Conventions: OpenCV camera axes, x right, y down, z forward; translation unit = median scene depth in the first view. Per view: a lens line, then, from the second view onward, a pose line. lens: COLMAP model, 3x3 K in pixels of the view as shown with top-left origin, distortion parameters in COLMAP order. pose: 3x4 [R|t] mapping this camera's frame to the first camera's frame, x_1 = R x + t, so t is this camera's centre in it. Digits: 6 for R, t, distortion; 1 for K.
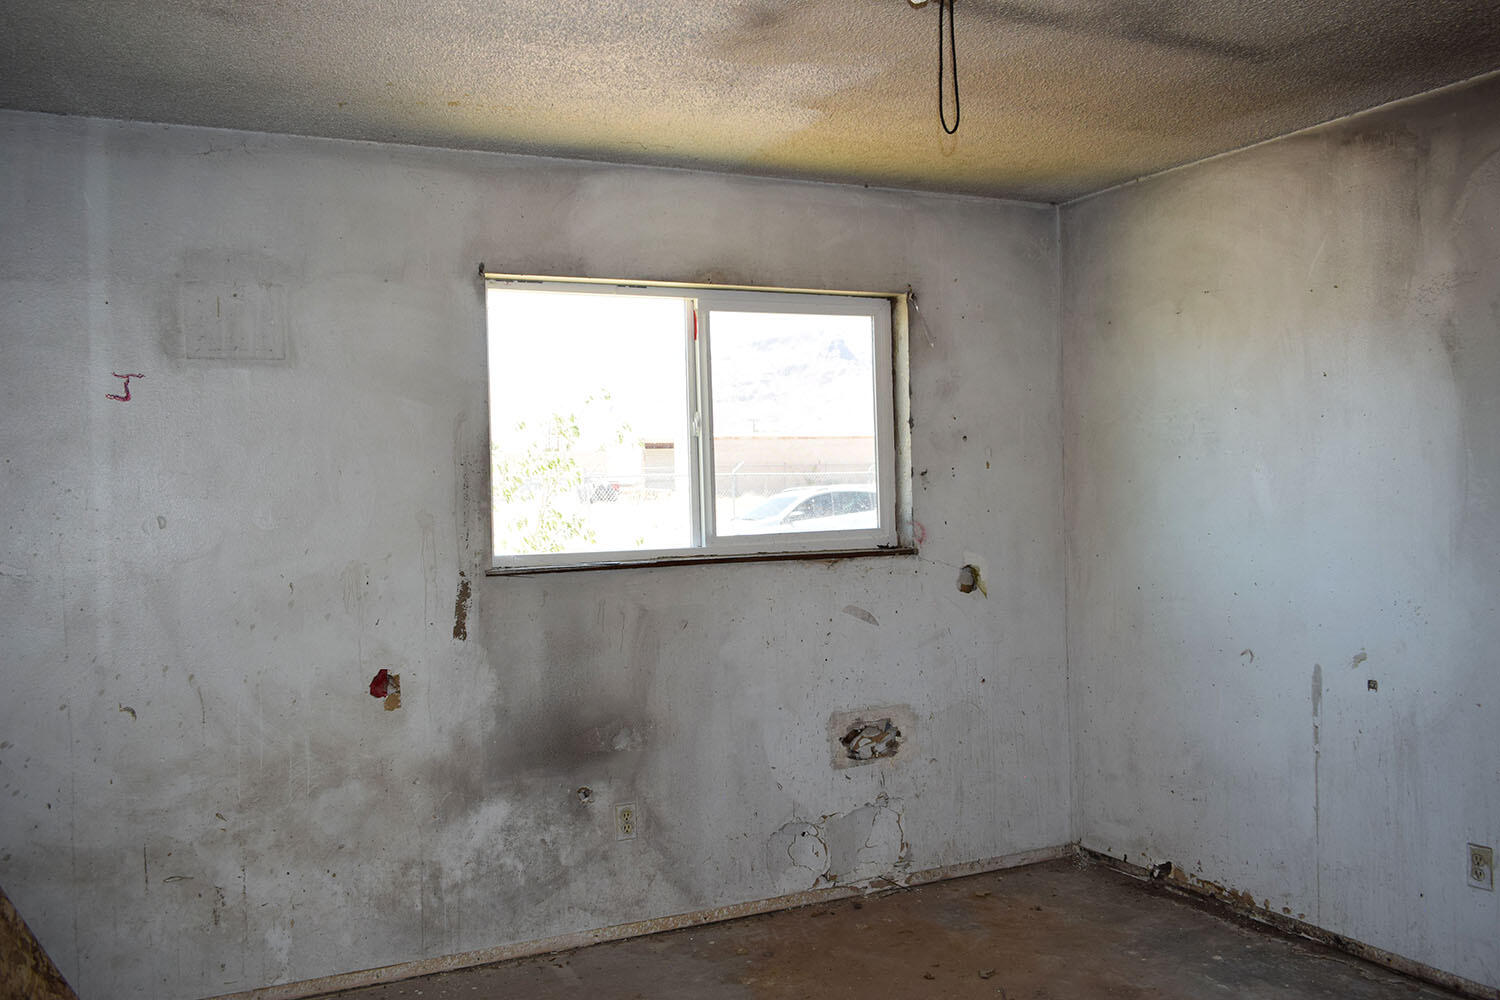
lens RADIAL K [[1358.3, 0, 750.0], [0, 1358.3, 500.0], [0, 0, 1]] dist [-0.022126, 0.004286]
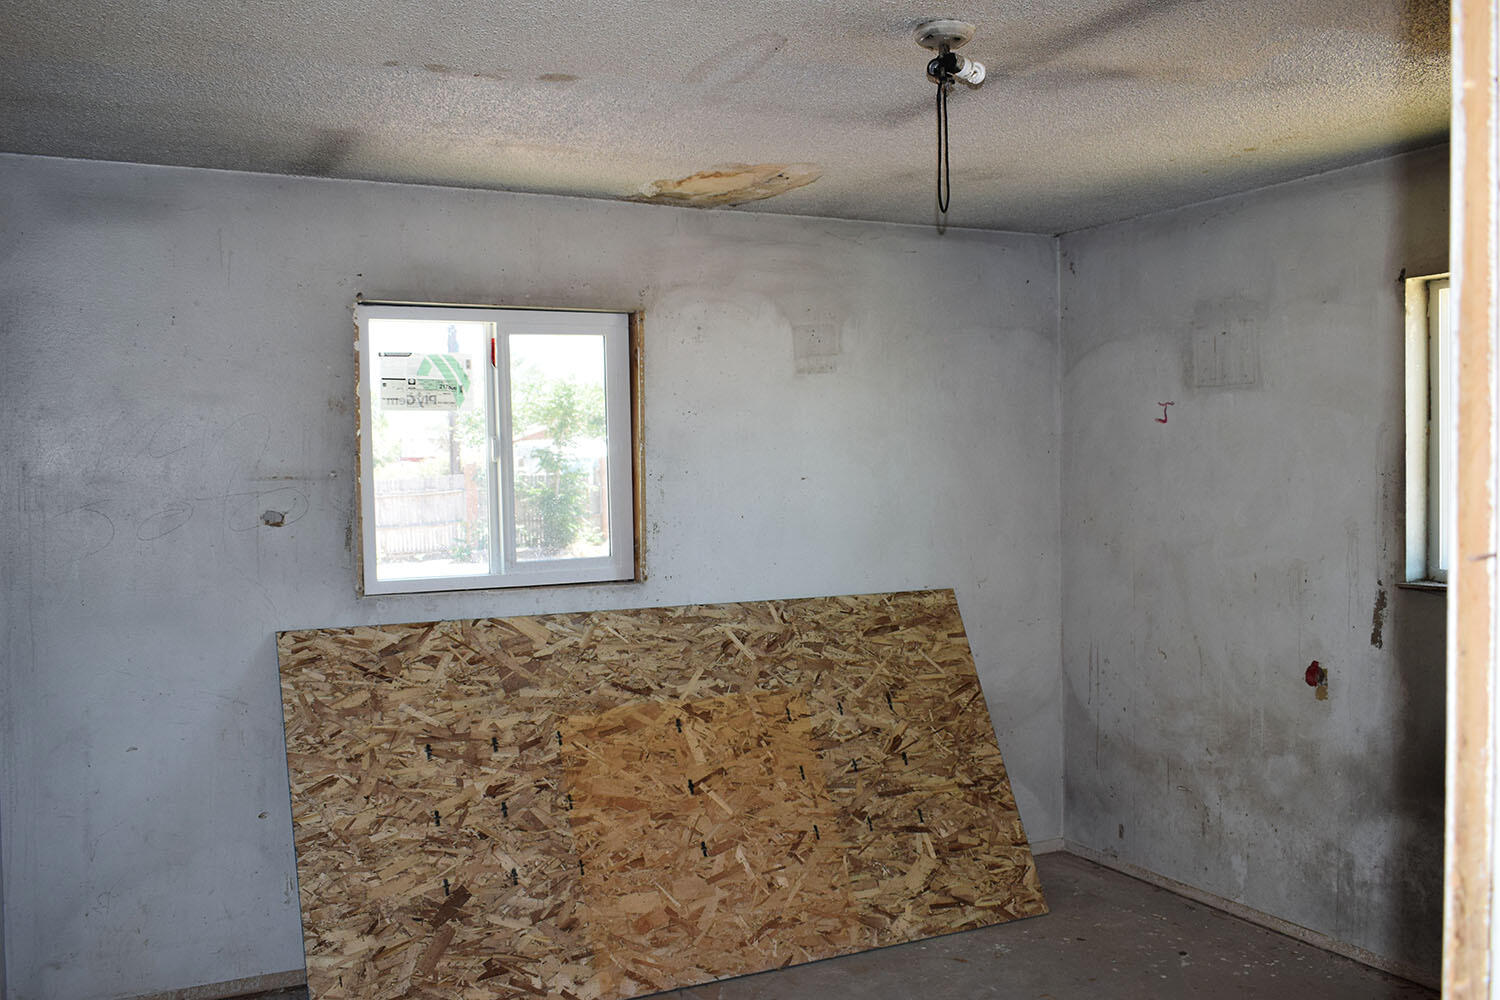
lens RADIAL K [[1352.6, 0, 750.0], [0, 1352.6, 500.0], [0, 0, 1]] dist [0.008425, 0.009558]
pose [[-0.000162, 0.053176, -0.998585, 0.820325], [0.013996, 0.998487, 0.053169, -0.069672], [0.999902, -0.013967, -0.000906, 0.554063]]
